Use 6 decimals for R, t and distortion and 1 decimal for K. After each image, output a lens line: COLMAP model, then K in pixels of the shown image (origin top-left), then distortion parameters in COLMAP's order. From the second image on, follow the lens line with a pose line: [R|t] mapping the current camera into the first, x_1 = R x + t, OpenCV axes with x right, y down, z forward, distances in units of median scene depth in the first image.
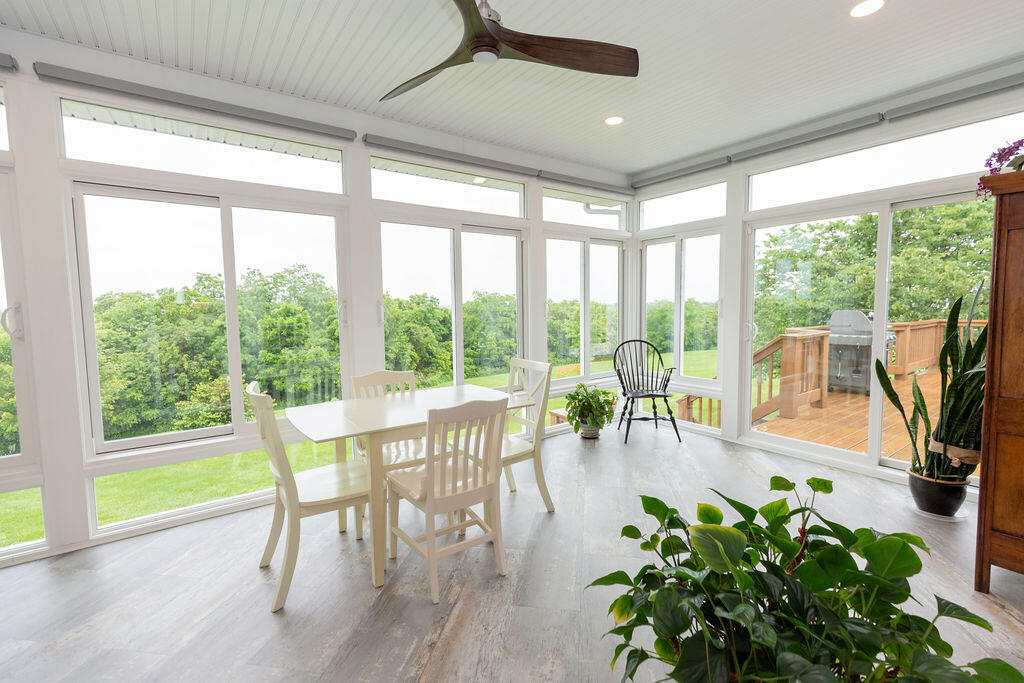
lens RADIAL K [[485.7, 0, 512.0], [0, 485.7, 341.5], [0, 0, 1]] dist [-0.005365, -0.000723]
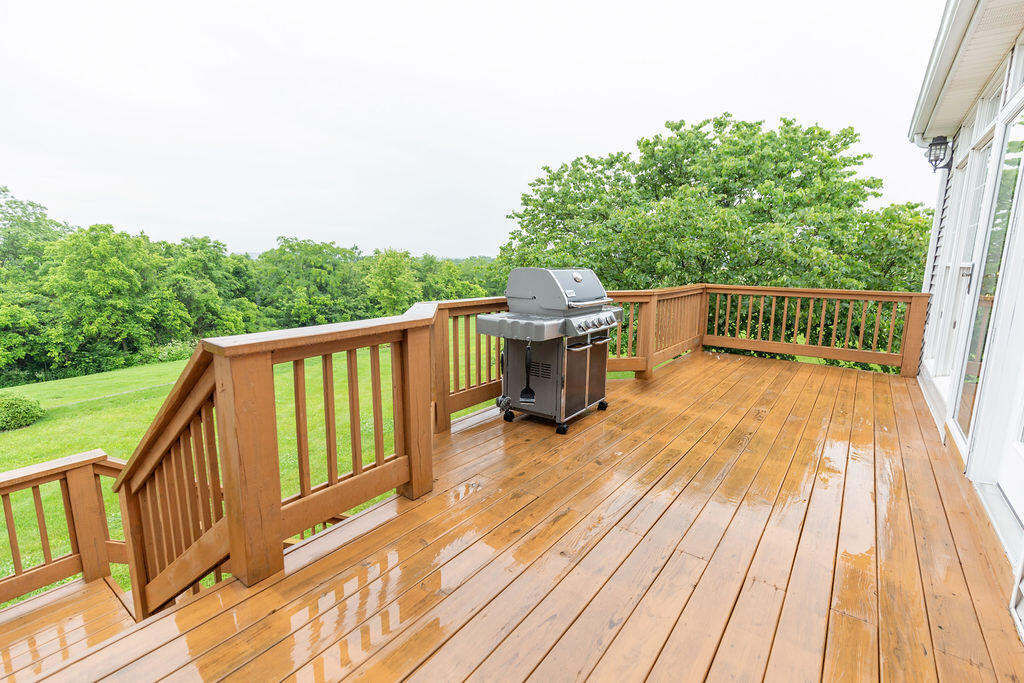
lens RADIAL K [[490.4, 0, 535.0], [0, 490.4, 337.9], [0, 0, 1]] dist [0.002590, 0.000974]
pose [[0.950426, -0.022043, 0.310168, 0.098691], [-0.004254, 0.996469, 0.083852, -0.005941], [-0.310921, -0.081014, 0.946977, 0.090507]]
